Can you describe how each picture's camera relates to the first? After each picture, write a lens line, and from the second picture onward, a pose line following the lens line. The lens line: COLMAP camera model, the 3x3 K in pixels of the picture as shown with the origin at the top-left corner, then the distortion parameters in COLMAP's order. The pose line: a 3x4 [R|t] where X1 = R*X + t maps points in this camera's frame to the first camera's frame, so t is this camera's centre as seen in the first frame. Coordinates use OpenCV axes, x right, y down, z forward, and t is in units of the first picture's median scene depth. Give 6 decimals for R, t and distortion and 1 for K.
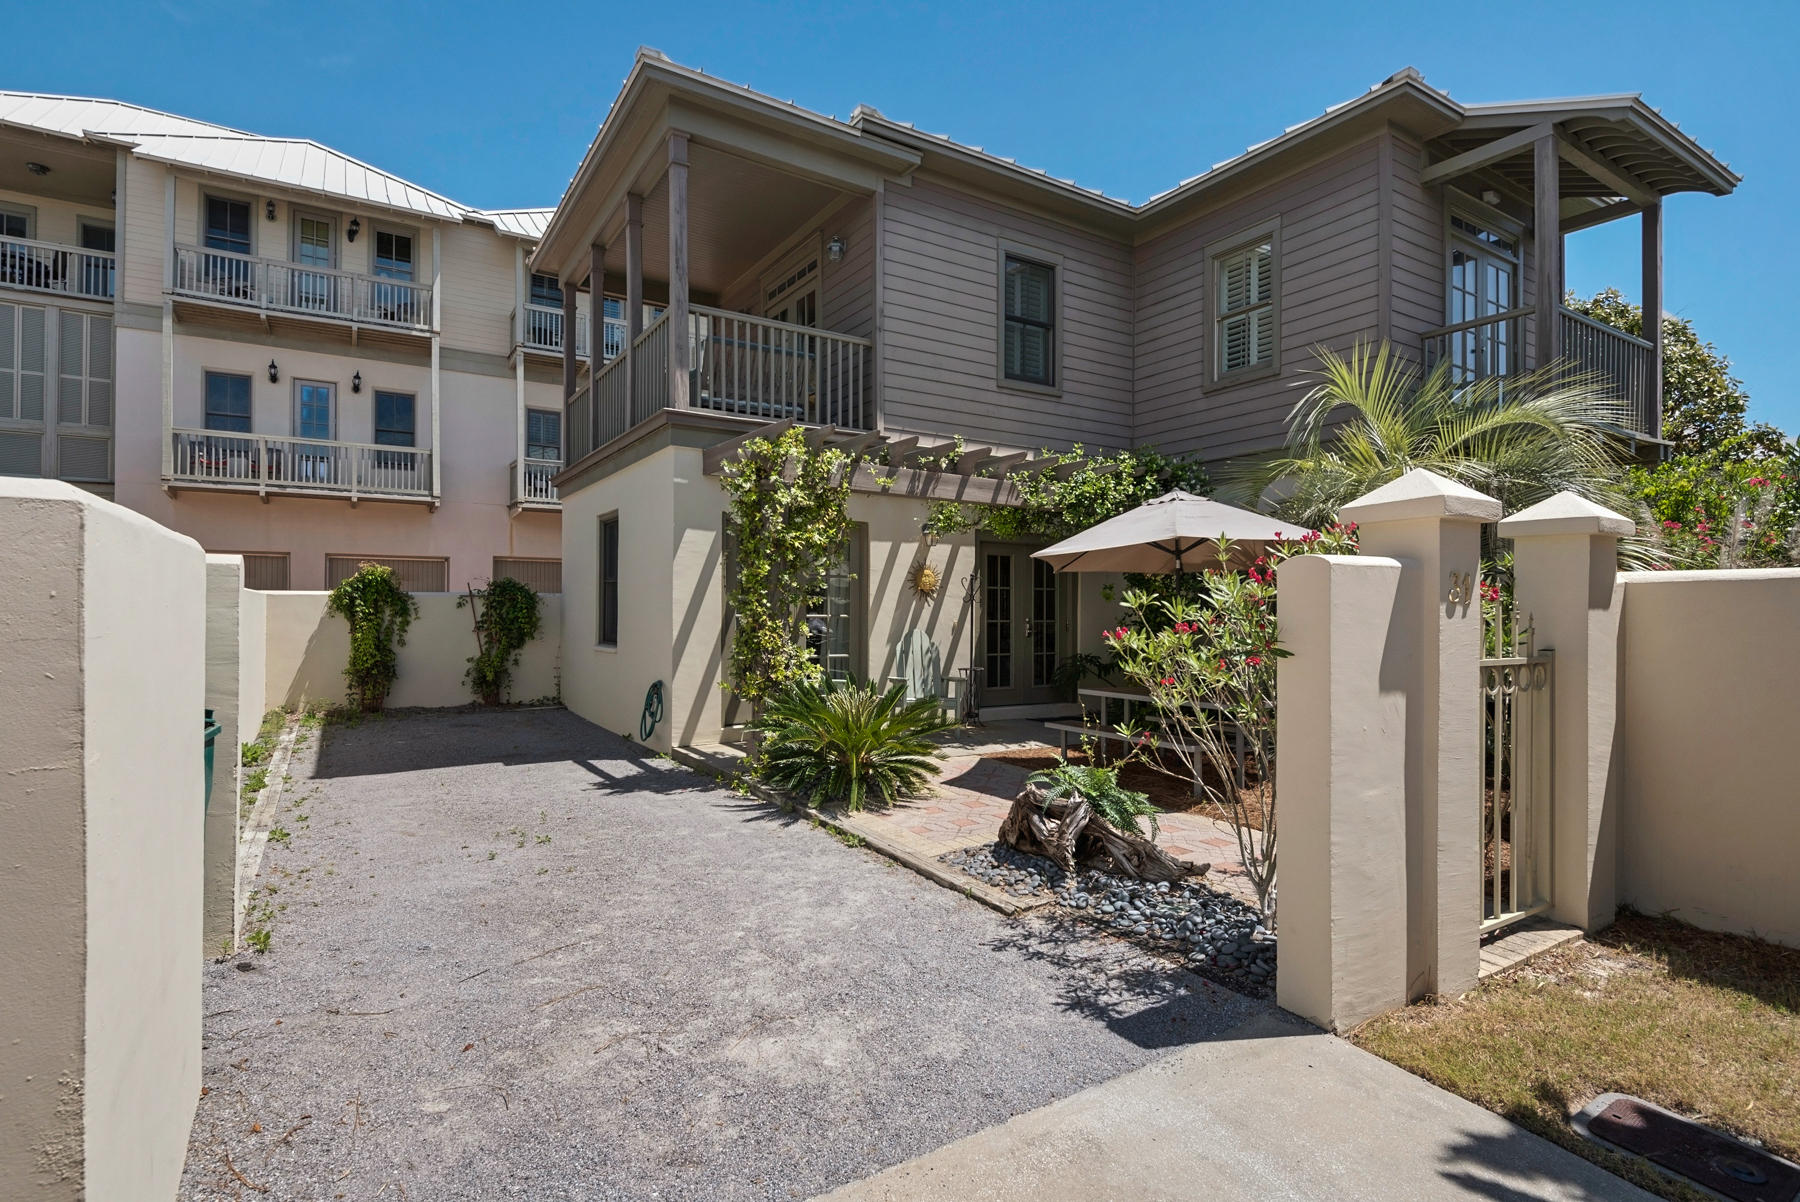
lens RADIAL K [[884.4, 0, 893.9], [0, 884.4, 612.2], [0, 0, 1]] dist [0.001261, -0.000470]
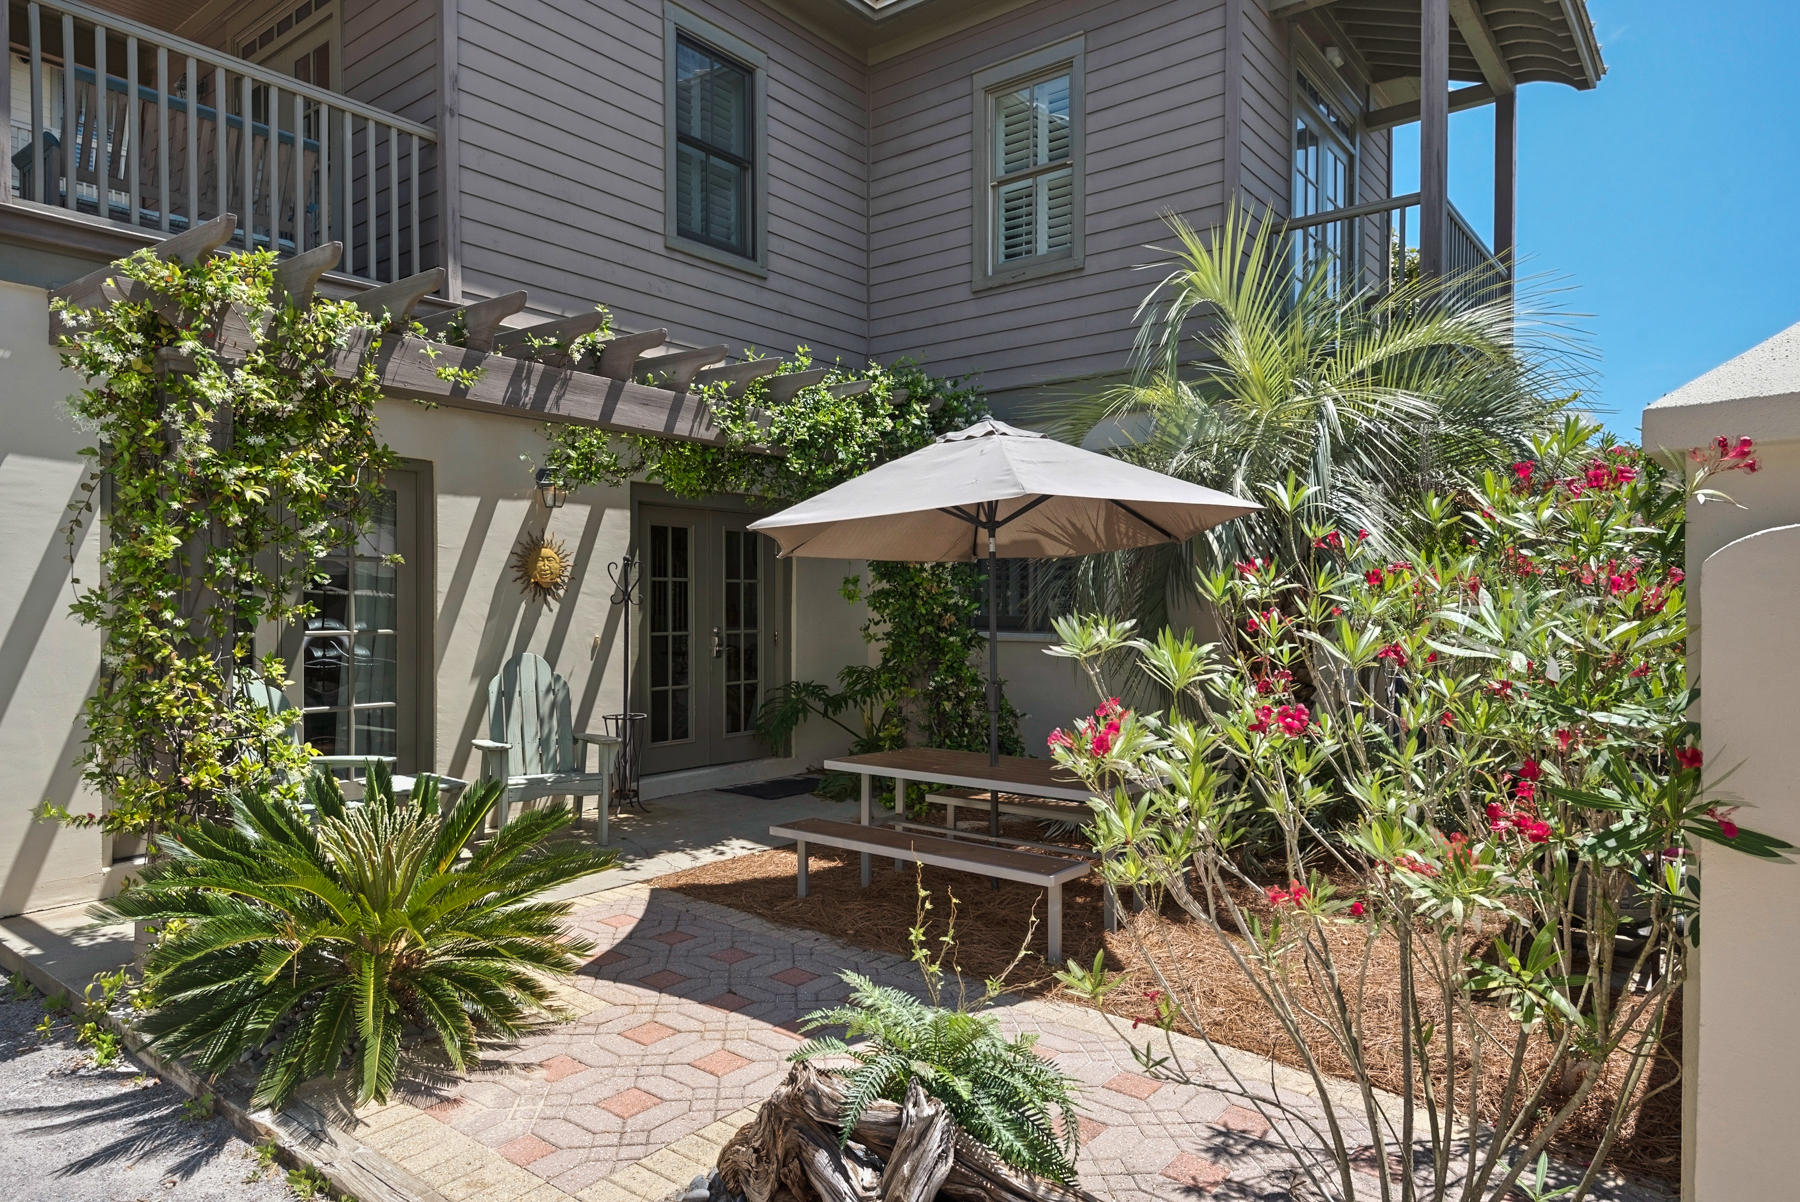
lens RADIAL K [[1096.2, 0, 891.8], [0, 1096.2, 607.9], [0, 0, 1]] dist [0.035474, -0.022305]
pose [[0.942641, -0.006468, 0.333745, 0.010470], [0.004324, 0.999965, 0.007167, -0.013719], [-0.333780, -0.005312, 0.942636, 0.254682]]
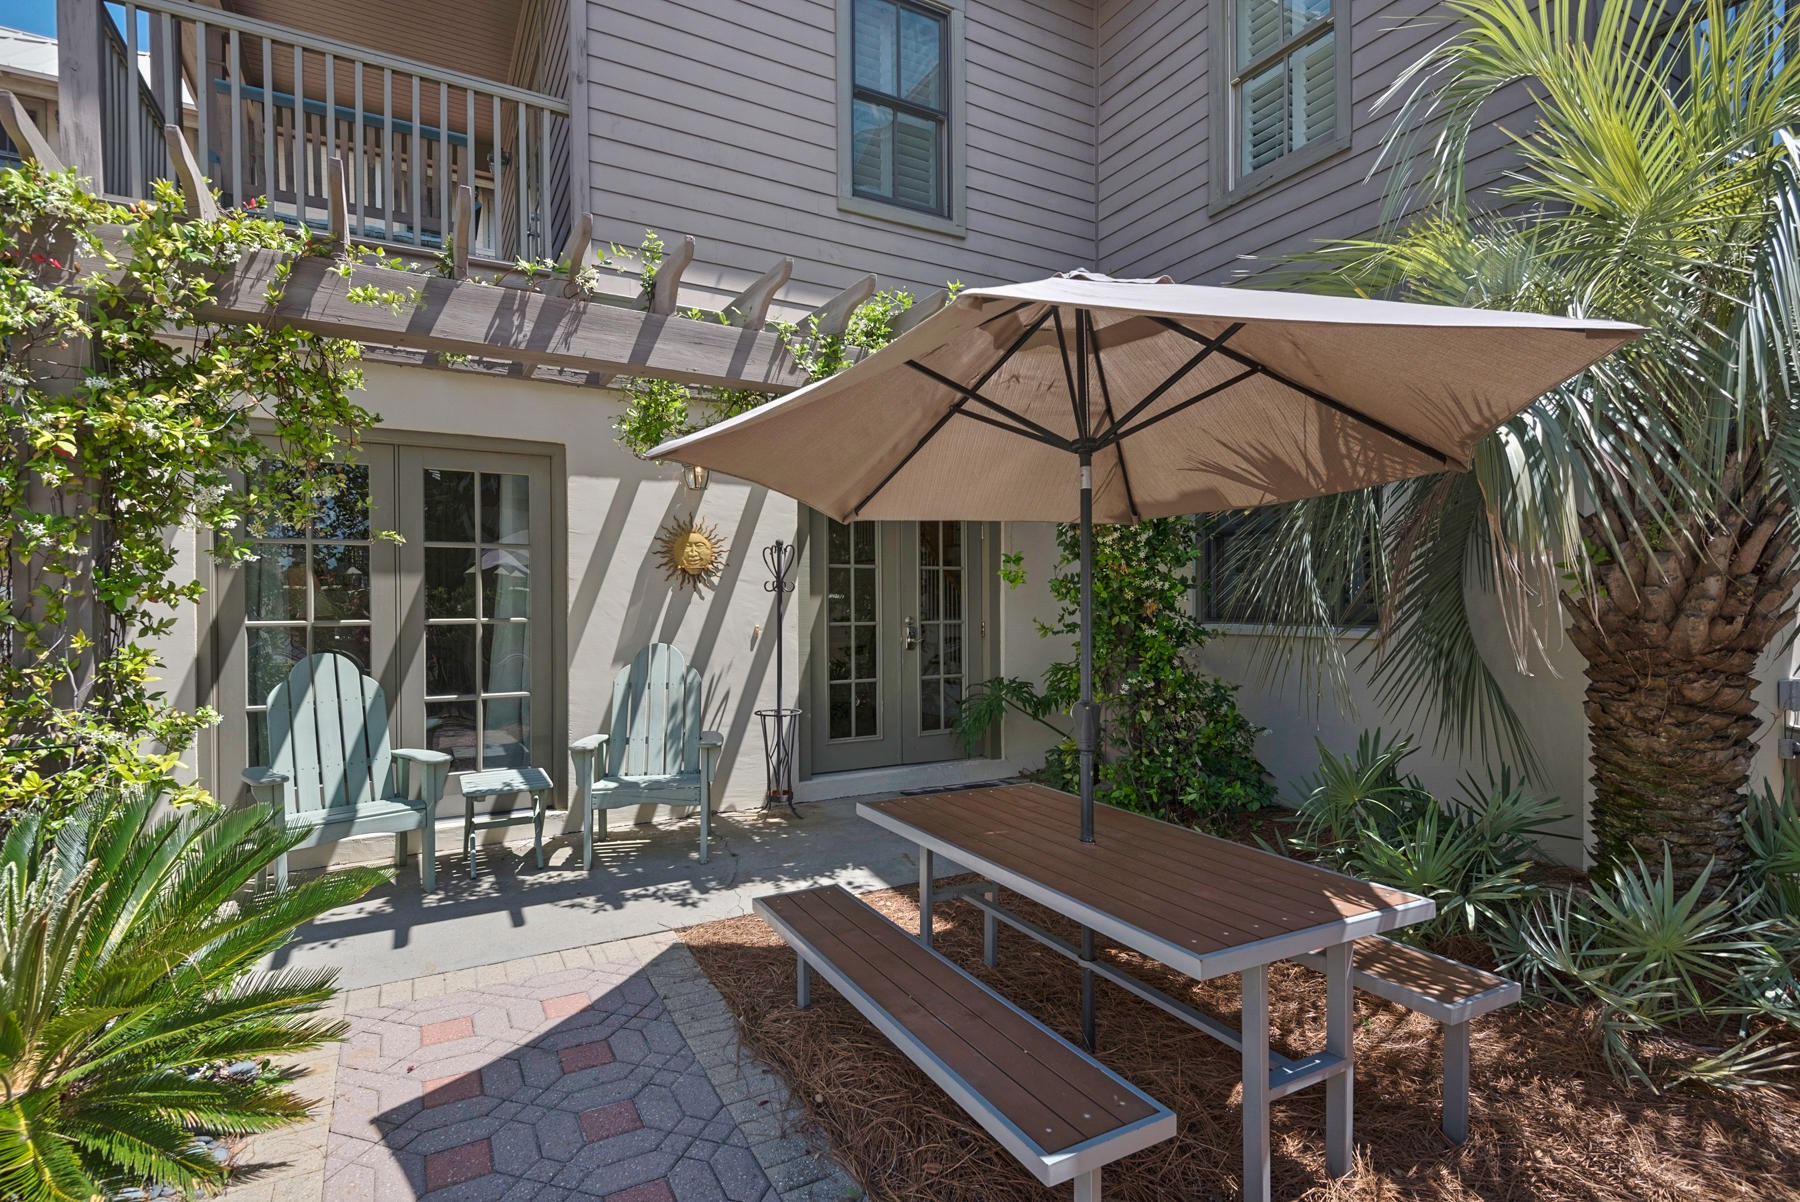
lens RADIAL K [[866.2, 0, 900.0], [0, 866.2, 601.0], [0, 0, 1]] dist [0.016928, -0.000439]
pose [[0.998785, -0.012062, -0.047780, 0.196687], [0.011959, 0.999925, -0.002449, -0.003142], [0.047806, 0.001875, 0.998855, 0.486532]]
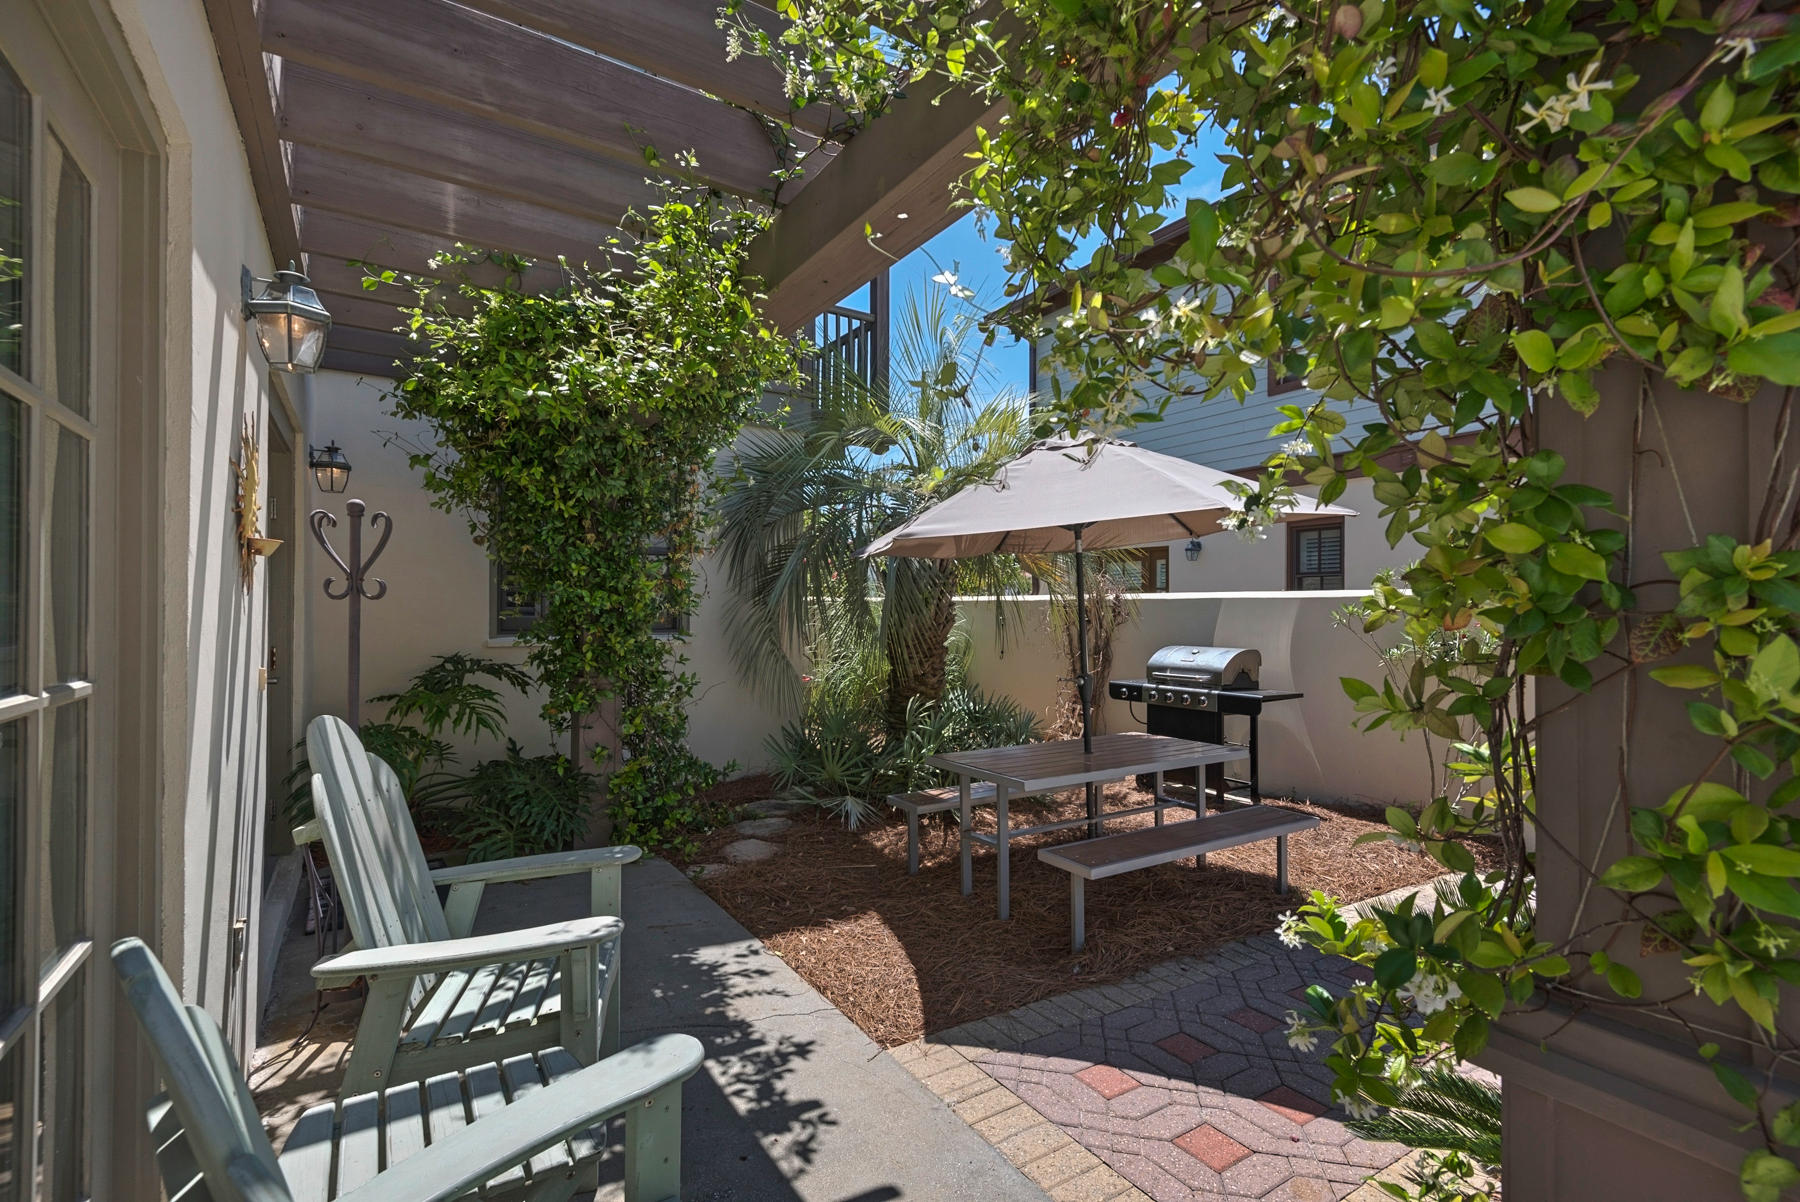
lens RADIAL K [[807.1, 0, 896.8], [0, 807.1, 603.6], [0, 0, 1]] dist [0.009801, -0.000866]
pose [[-0.014935, 0.002940, 0.999884, -0.180462], [-0.002013, 0.999994, -0.002970, -0.009624], [-0.999886, -0.002058, -0.014929, 0.850380]]
